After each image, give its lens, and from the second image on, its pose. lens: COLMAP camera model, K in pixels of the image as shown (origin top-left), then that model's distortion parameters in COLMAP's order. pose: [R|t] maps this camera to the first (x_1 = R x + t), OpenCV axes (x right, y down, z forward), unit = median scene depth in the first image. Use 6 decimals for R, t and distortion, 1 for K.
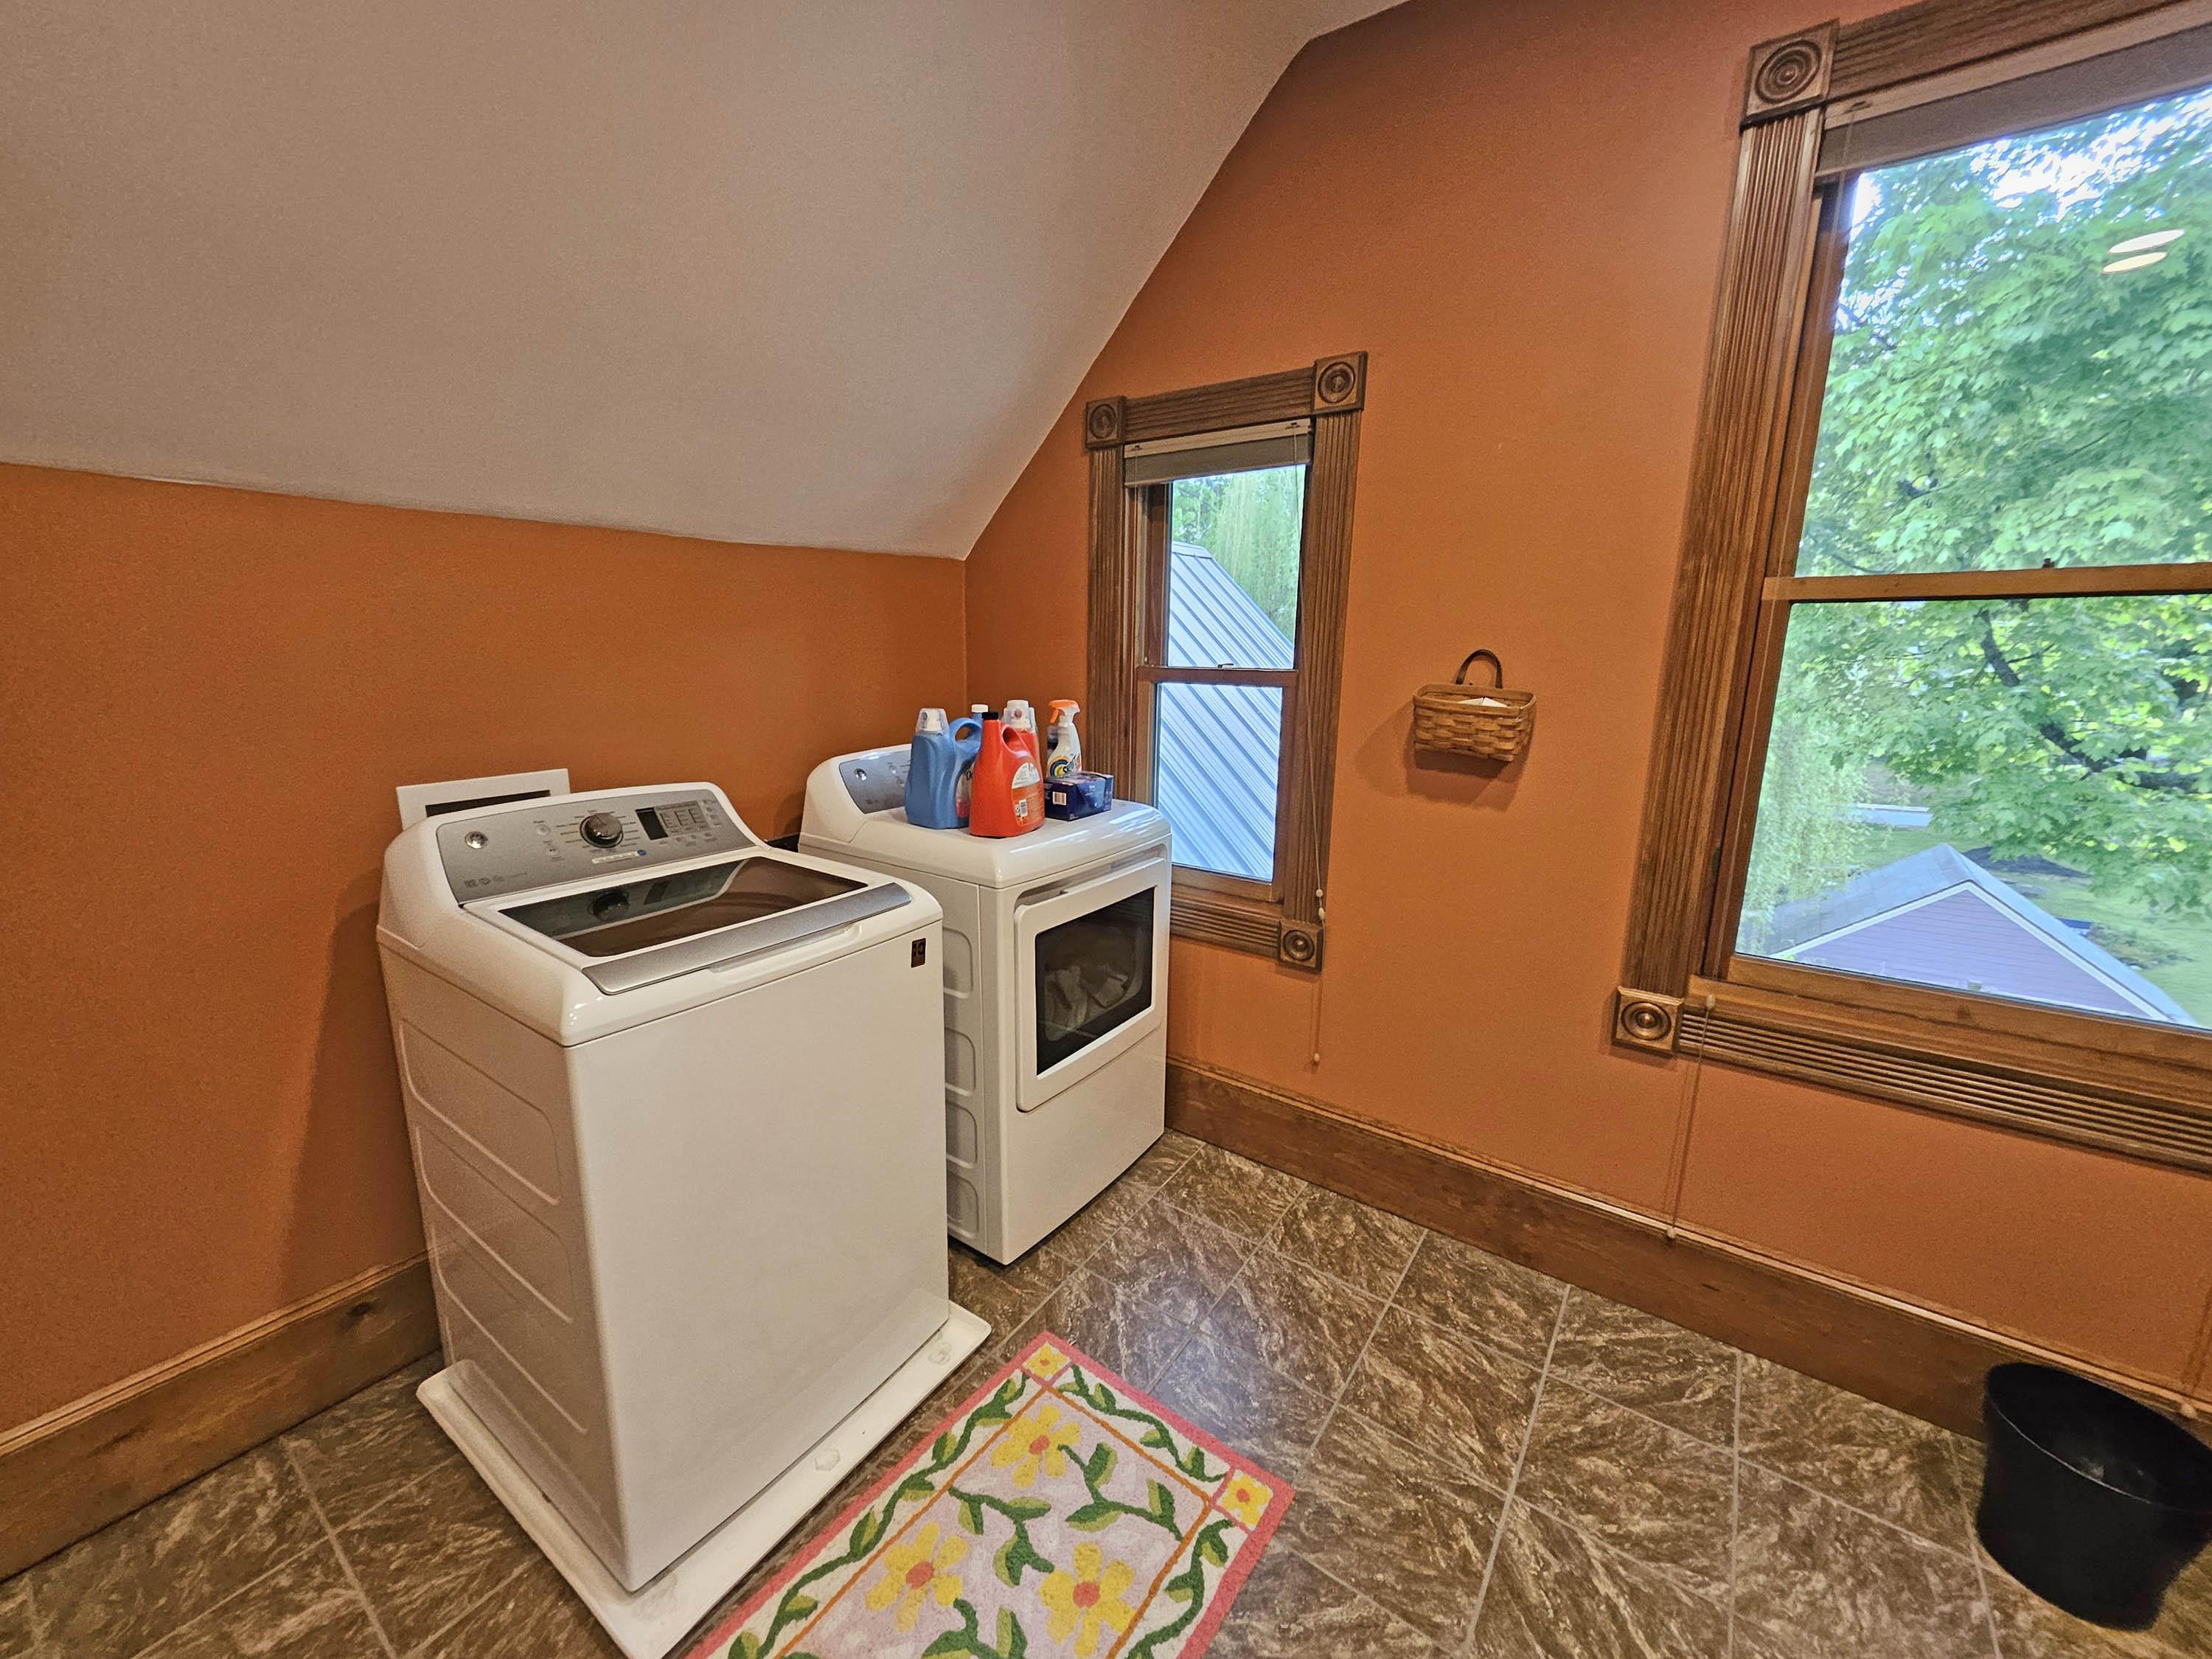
lens RADIAL K [[875.2, 0, 1081.8], [0, 875.2, 834.1], [0, 0, 1]] dist [0.007694, -0.002068]
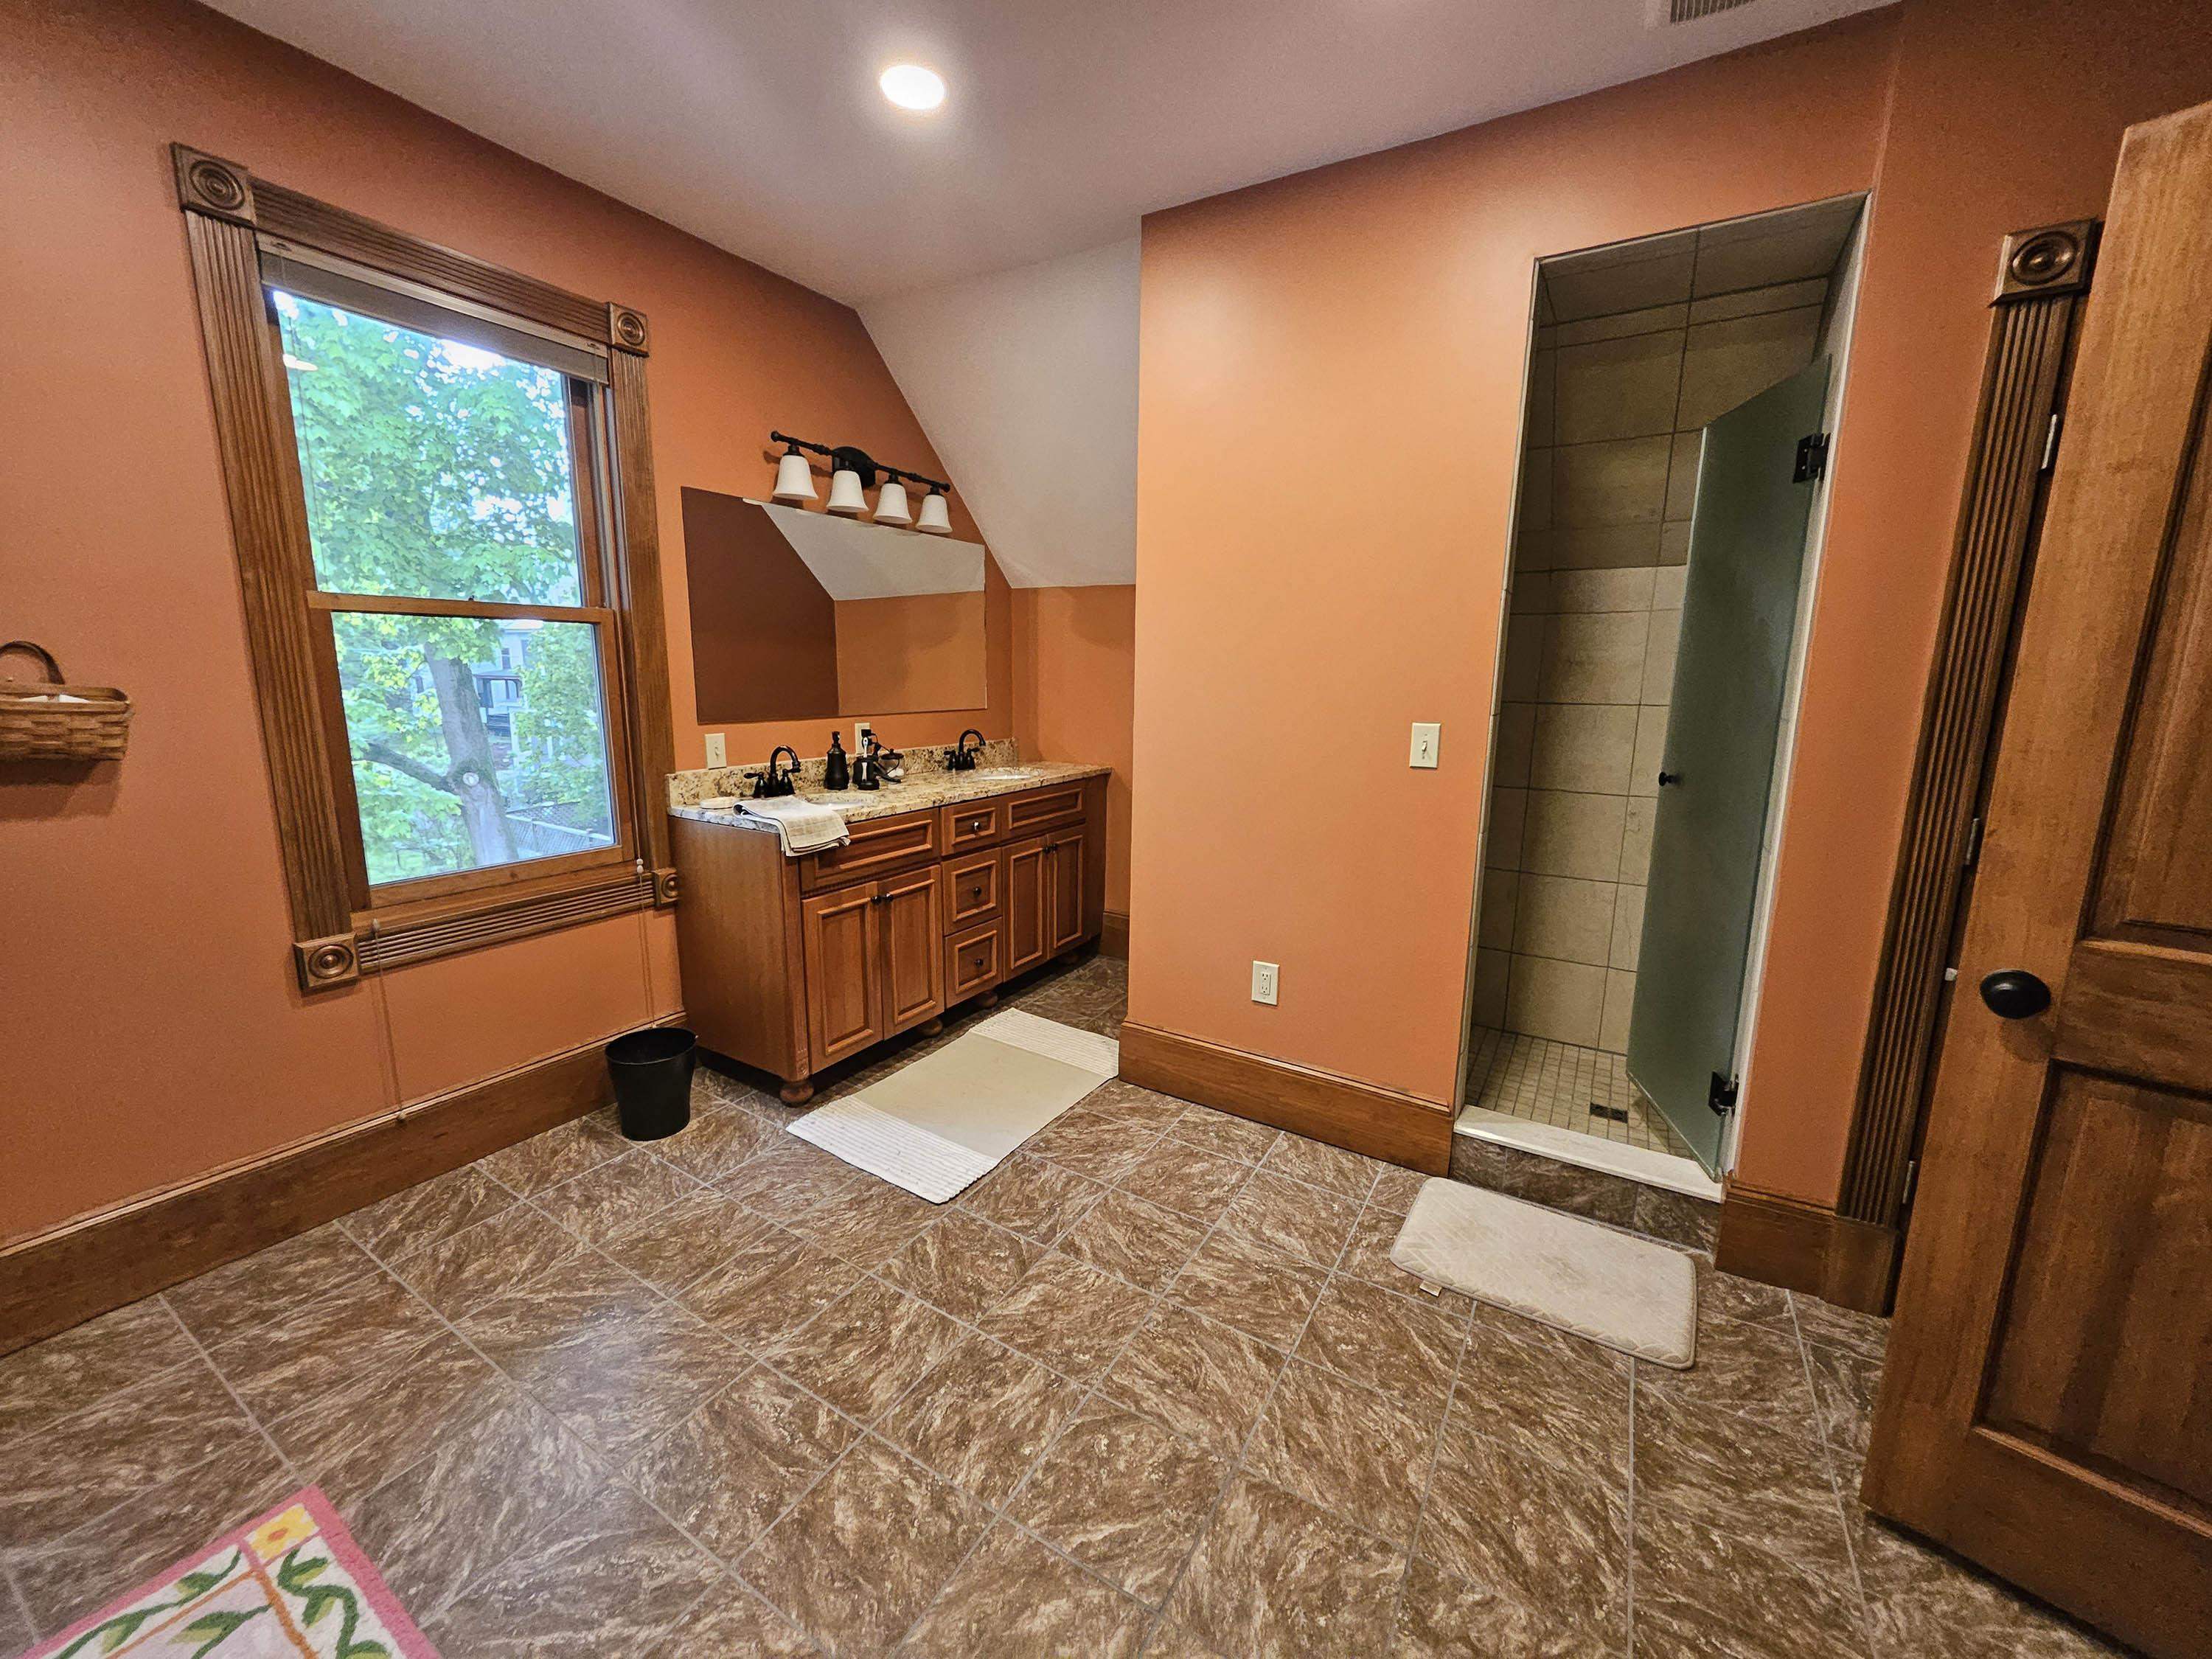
lens RADIAL K [[875.2, 0, 1081.8], [0, 875.2, 834.1], [0, 0, 1]] dist [0.007694, -0.002068]
pose [[-0.084405, -0.195176, 0.977130, -0.579704], [0.192399, 0.958983, 0.208171, -0.002736], [-0.977680, 0.205569, -0.043392, 0.032238]]
